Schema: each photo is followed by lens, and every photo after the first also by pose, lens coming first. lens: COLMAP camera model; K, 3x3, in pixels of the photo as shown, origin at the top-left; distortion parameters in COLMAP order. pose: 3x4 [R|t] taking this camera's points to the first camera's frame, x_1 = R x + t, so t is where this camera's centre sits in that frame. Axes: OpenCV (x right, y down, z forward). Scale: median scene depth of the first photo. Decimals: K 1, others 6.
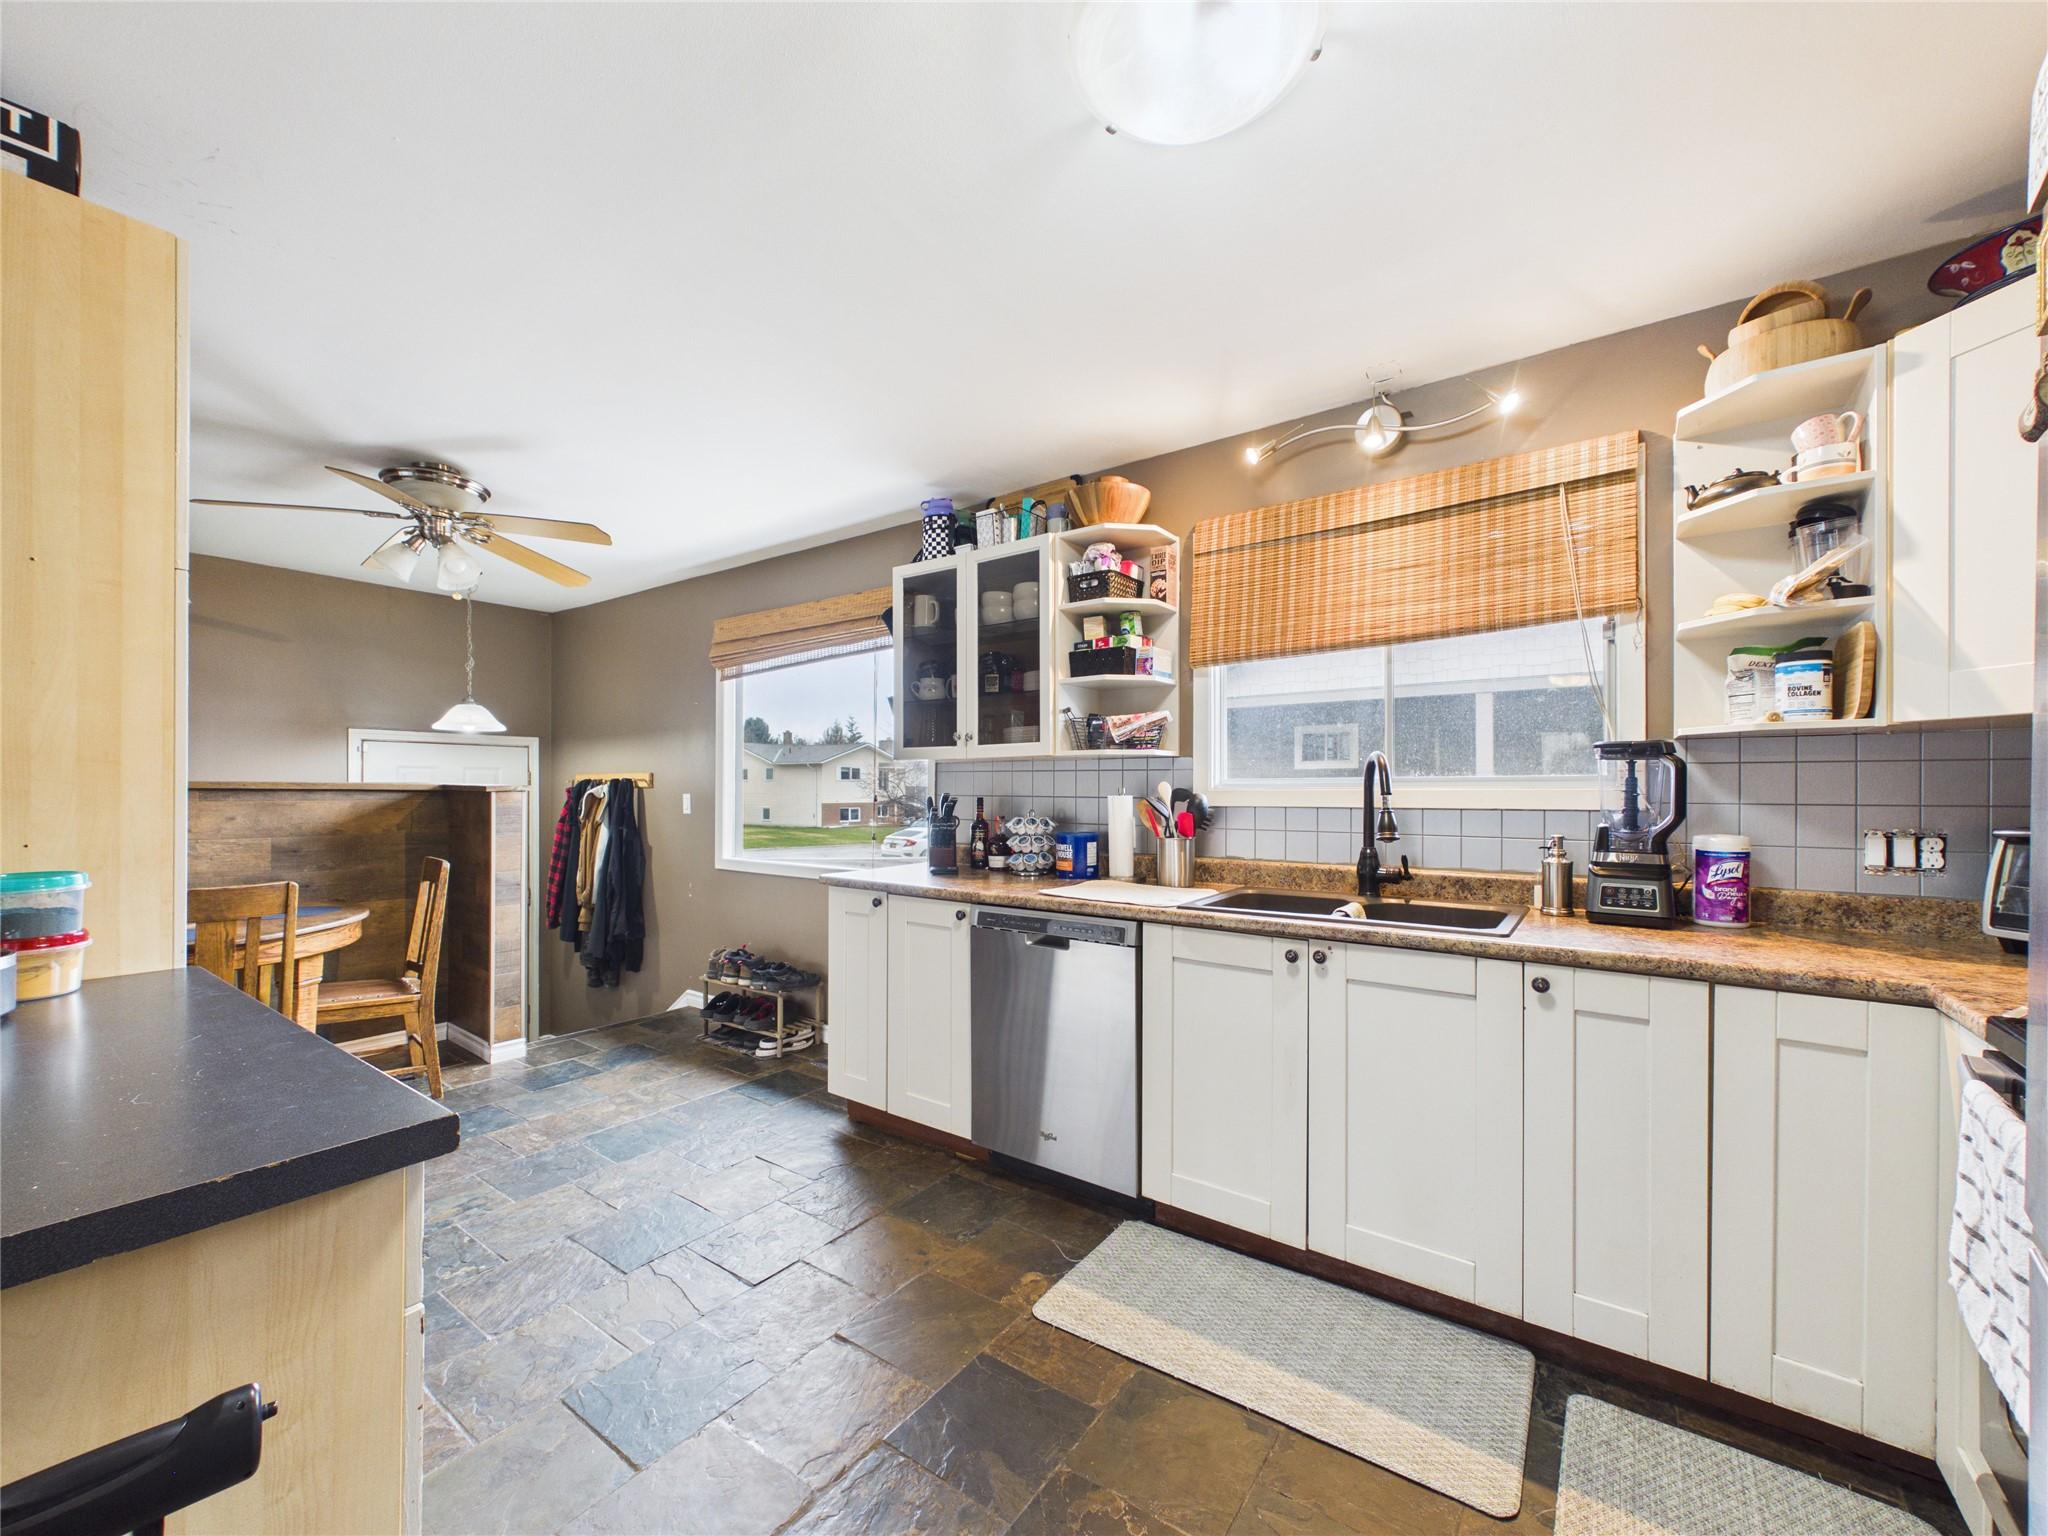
lens RADIAL K [[817.7, 0, 1024.3], [0, 817.7, 787.0], [0, 0, 1]] dist [0.000318, 0.000100]
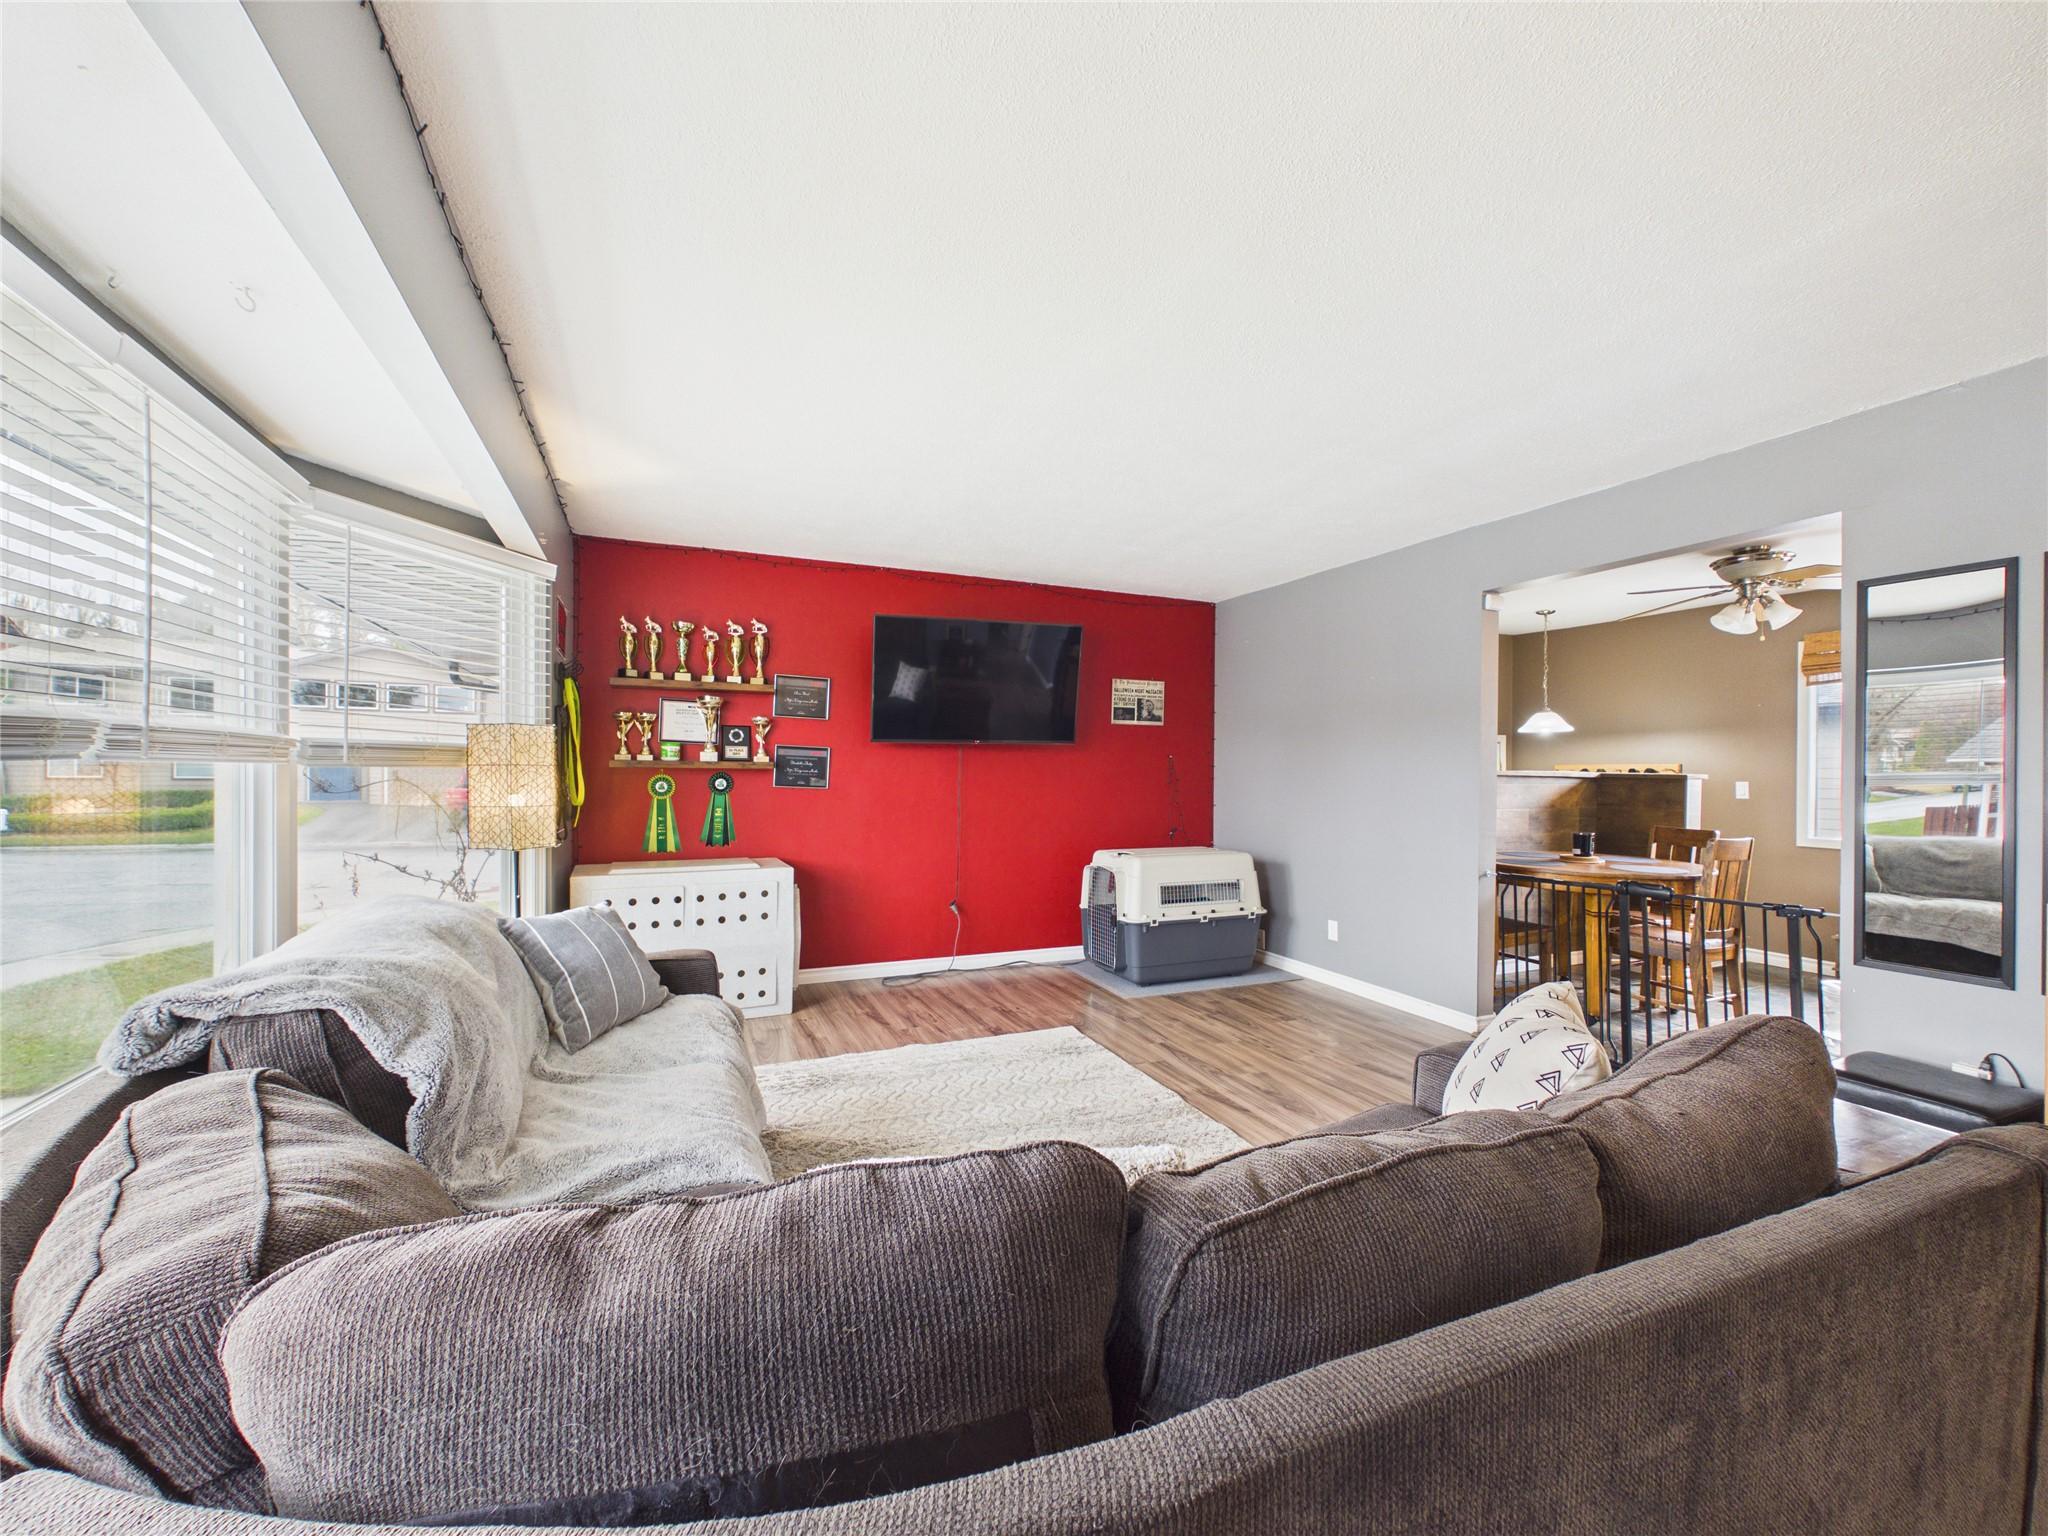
lens RADIAL K [[825.8, 0, 1024.0], [0, 825.8, 768.0], [0, 0, 1]] dist [0.000115, 0.000038]
pose [[0.858602, 0.002897, -0.512635, -1.333938], [-0.005656, 0.999977, -0.003823, -0.001243], [0.512612, 0.006182, 0.858598, -1.032294]]
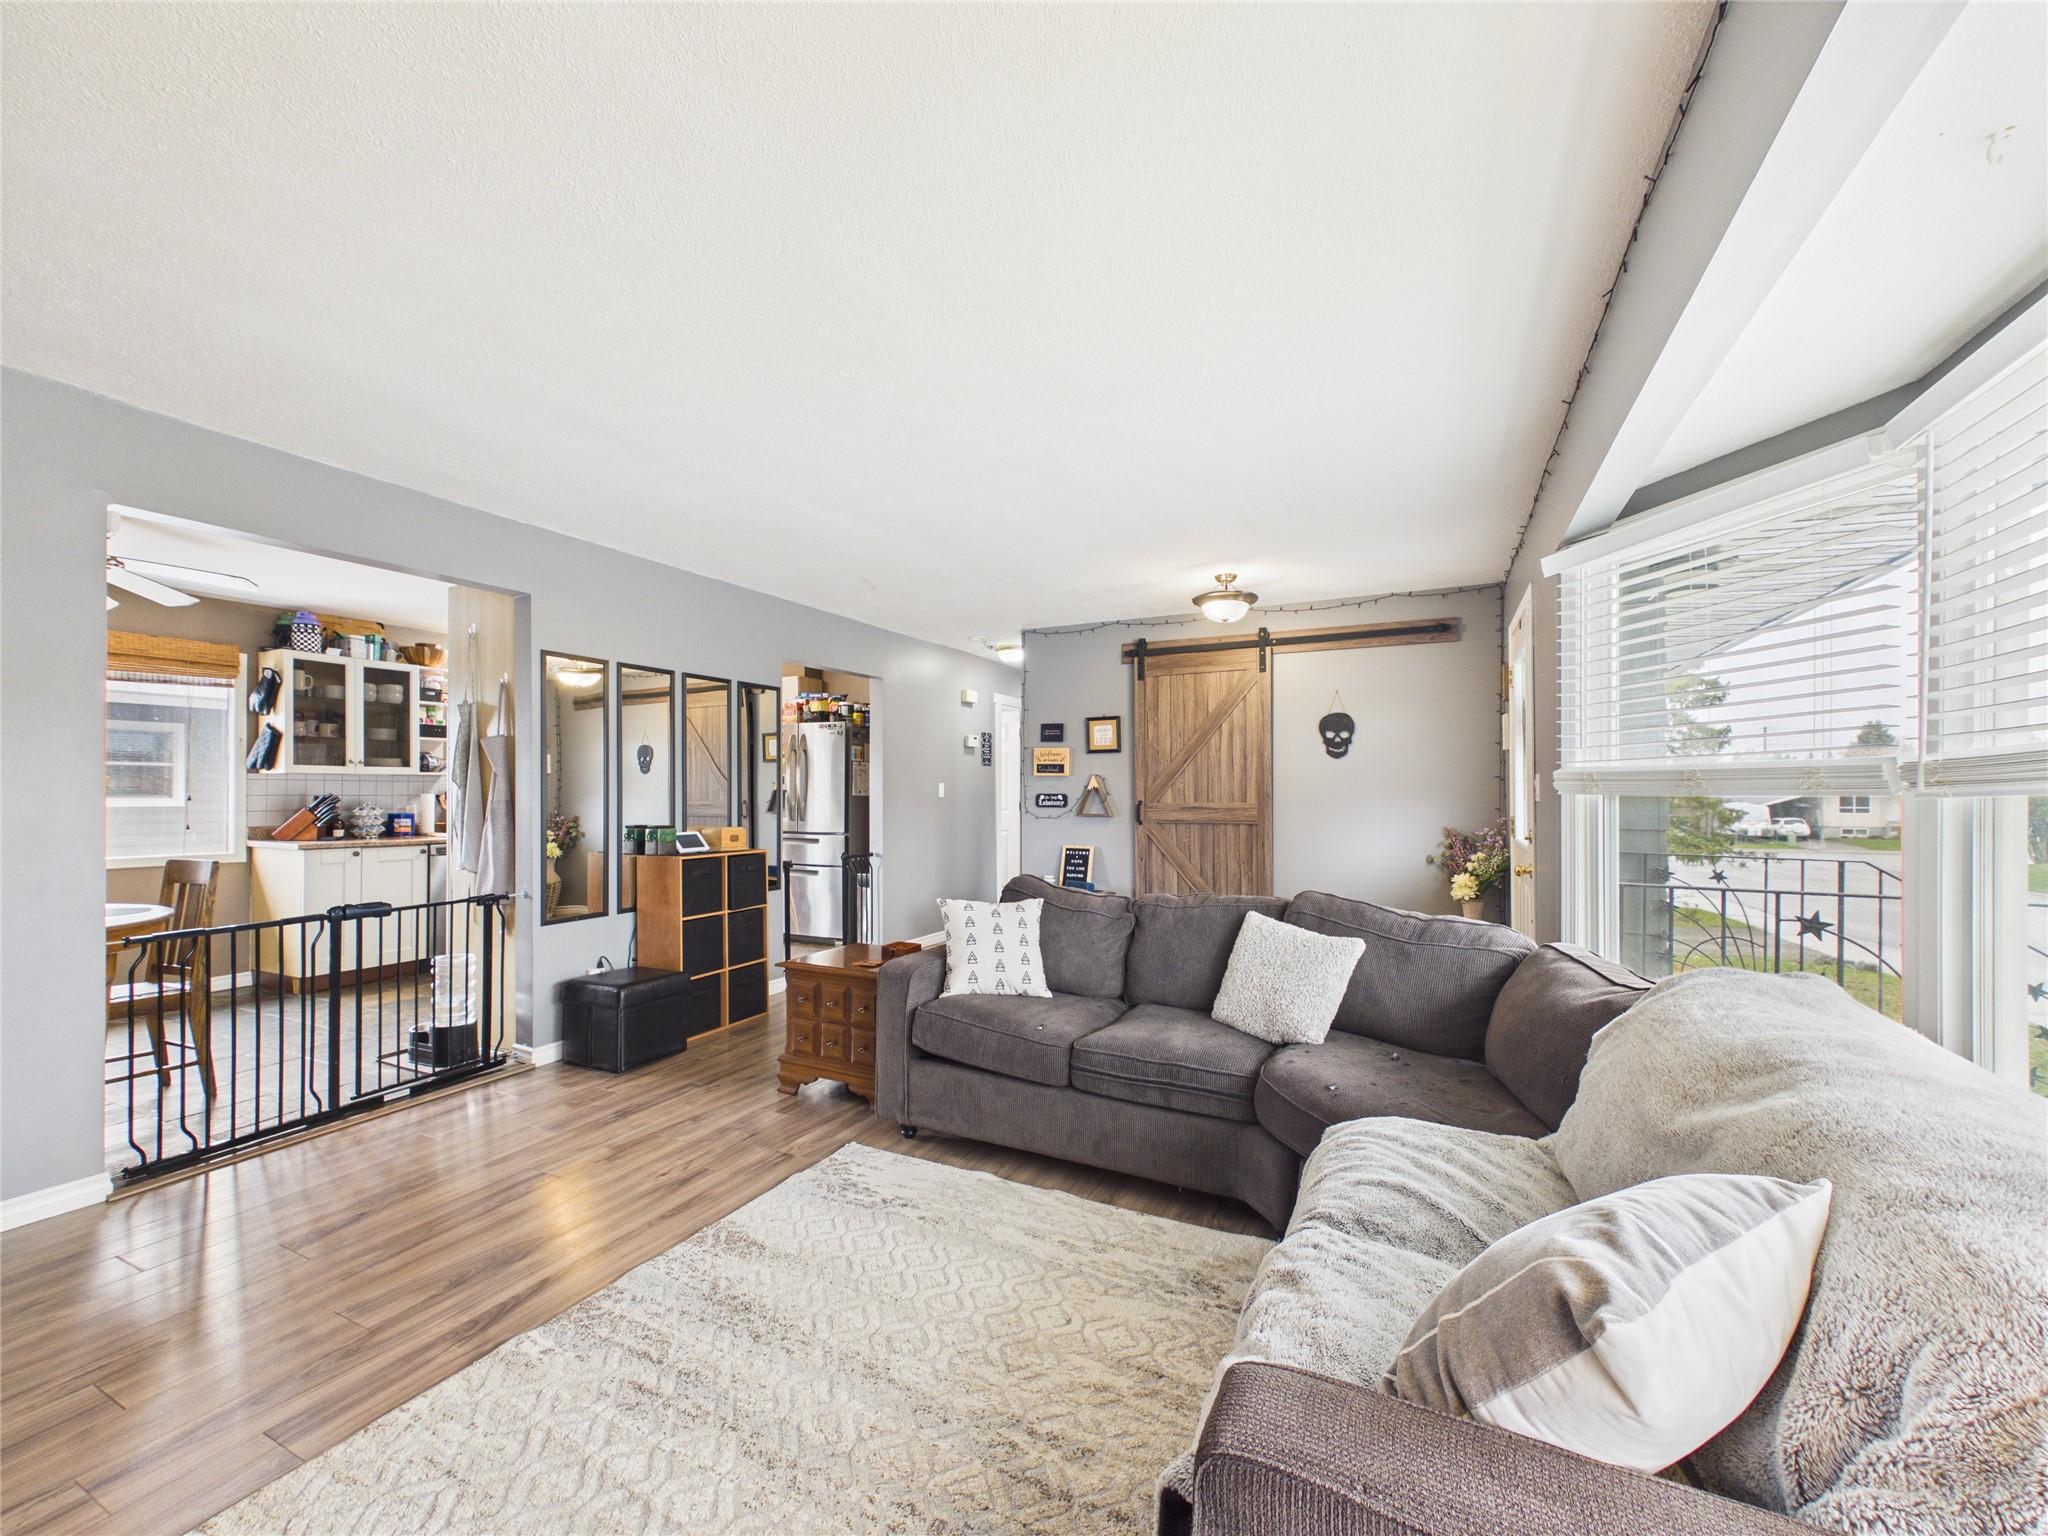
lens RADIAL K [[817.7, 0, 1024.3], [0, 817.7, 787.0], [0, 0, 1]] dist [0.000318, 0.000100]
pose [[-0.162148, 0.003652, 0.986760, -2.542056], [-0.001493, 0.999991, -0.003946, -0.001213], [-0.986765, -0.002113, -0.162141, -0.182456]]
